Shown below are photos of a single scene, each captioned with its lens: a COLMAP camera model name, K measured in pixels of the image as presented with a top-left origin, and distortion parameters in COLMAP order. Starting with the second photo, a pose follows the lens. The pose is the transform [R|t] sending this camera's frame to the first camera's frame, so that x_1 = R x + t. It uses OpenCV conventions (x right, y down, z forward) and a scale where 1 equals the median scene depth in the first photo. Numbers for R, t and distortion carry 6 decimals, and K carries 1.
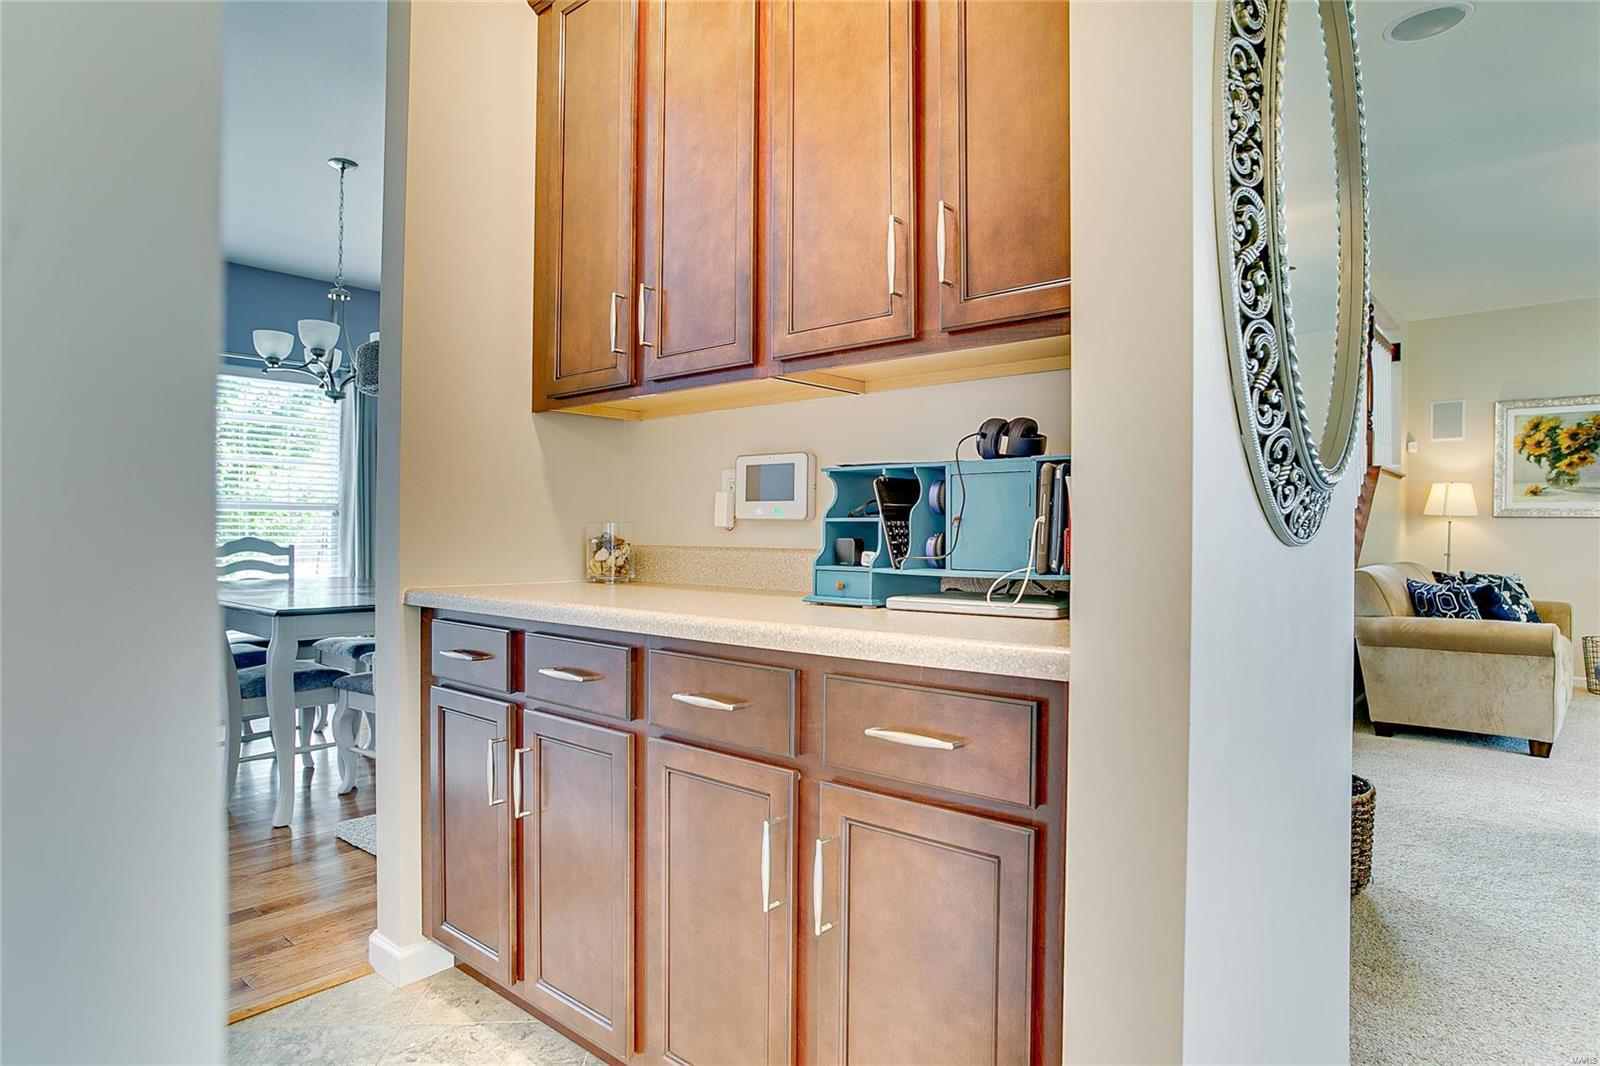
lens RADIAL K [[909.5, 0, 794.3], [0, 909.5, 532.5], [0, 0, 1]] dist [-0.089313, 0.075926]
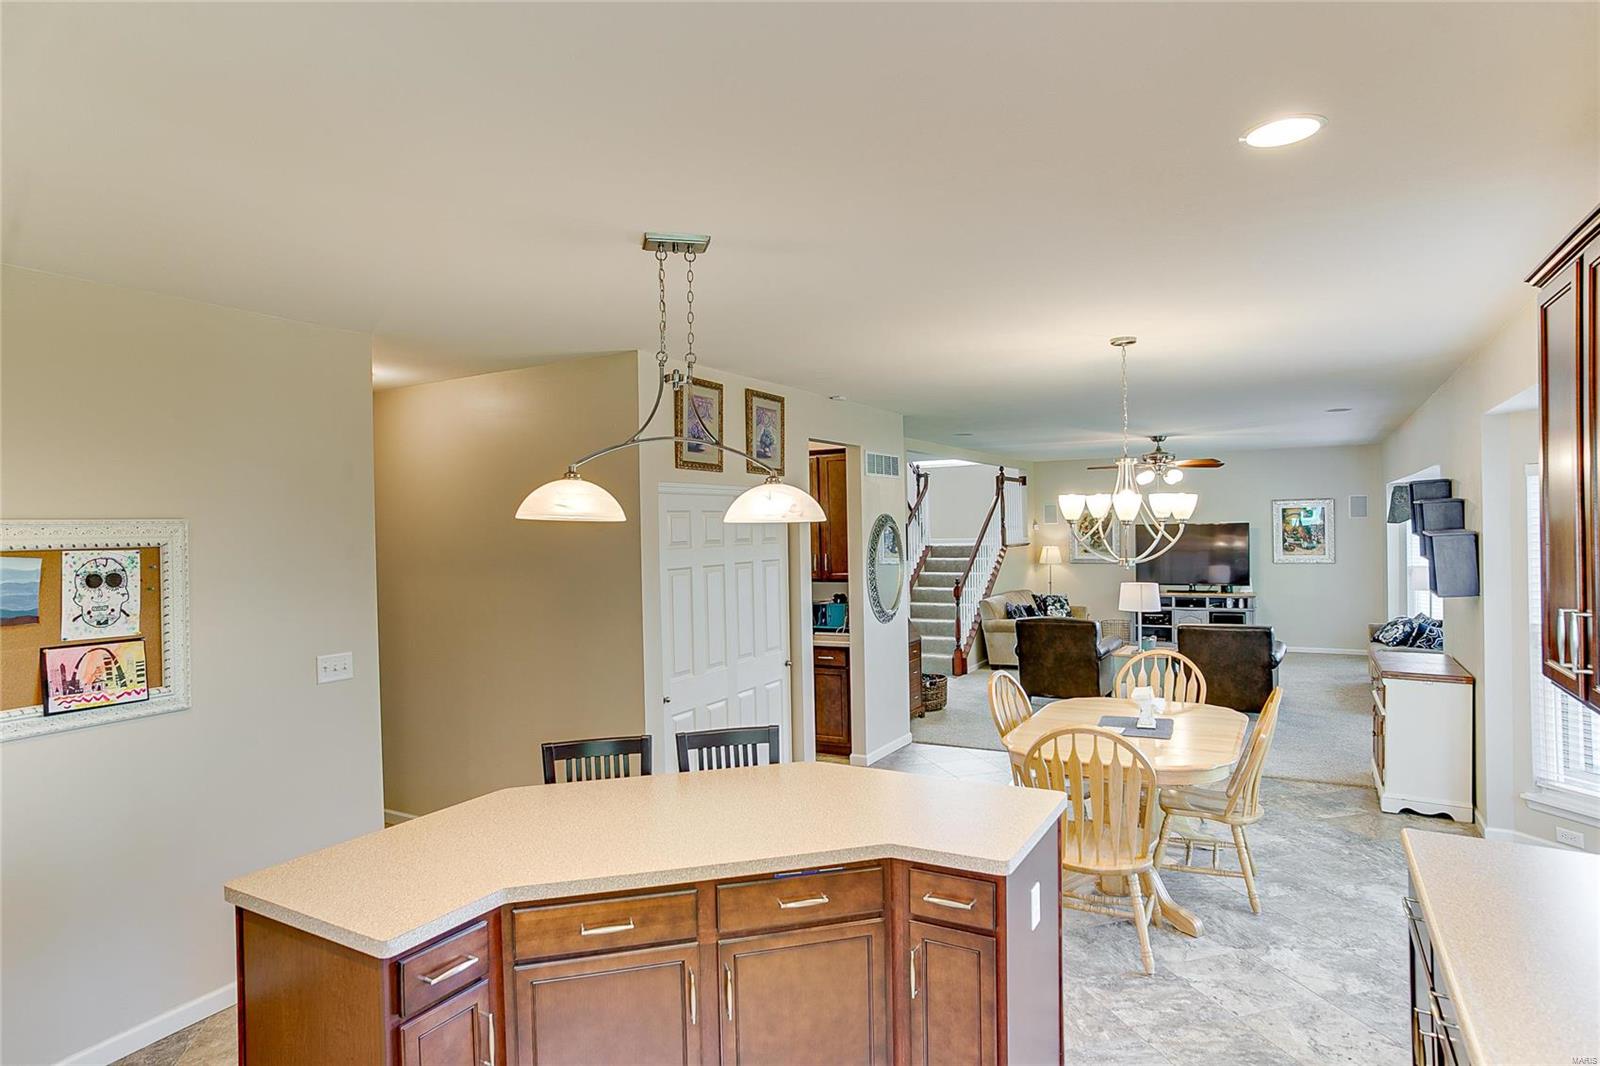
lens RADIAL K [[909.5, 0, 794.3], [0, 909.5, 532.5], [0, 0, 1]] dist [-0.089313, 0.075926]
pose [[0.979601, -0.028957, 0.198857, -0.235095], [0.028279, 0.999581, 0.006247, -0.122135], [-0.198955, -0.000496, 0.980009, -0.914604]]
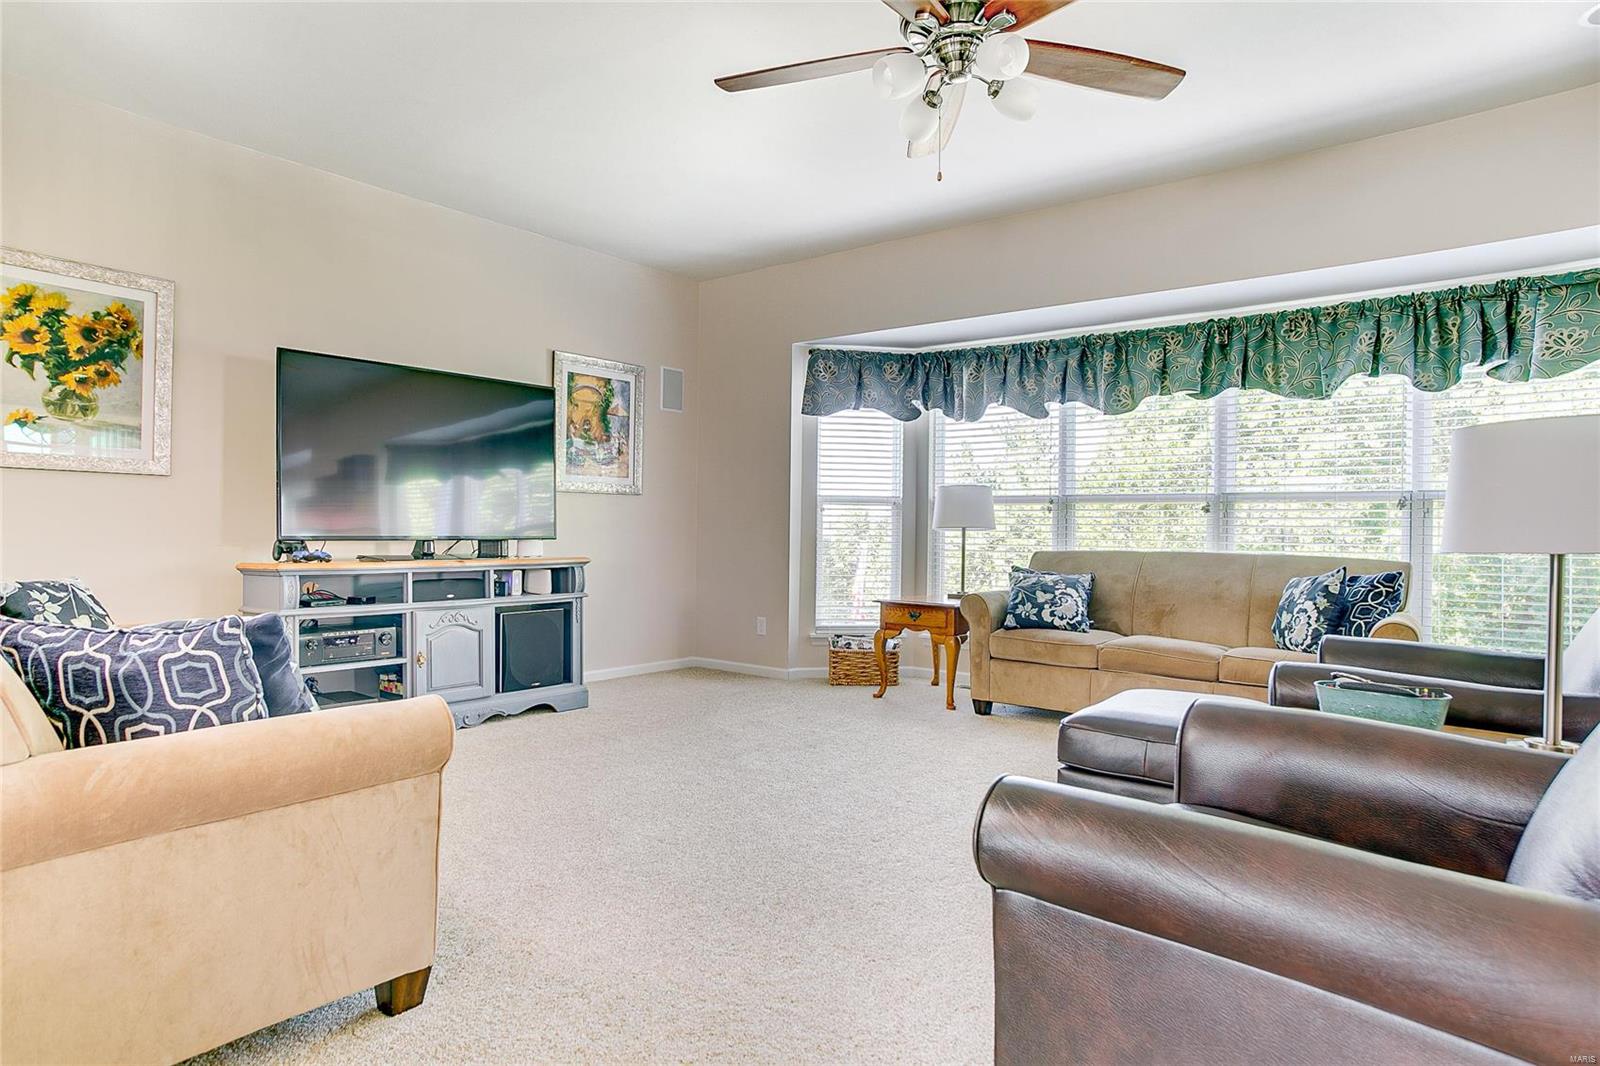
lens RADIAL K [[909.5, 0, 794.3], [0, 909.5, 532.5], [0, 0, 1]] dist [-0.089313, 0.075926]
pose [[-0.024776, -0.012277, 0.999618, 0.280028], [-0.007073, 0.999902, 0.012105, 0.012552], [-0.999668, -0.006771, -0.024861, 0.547285]]
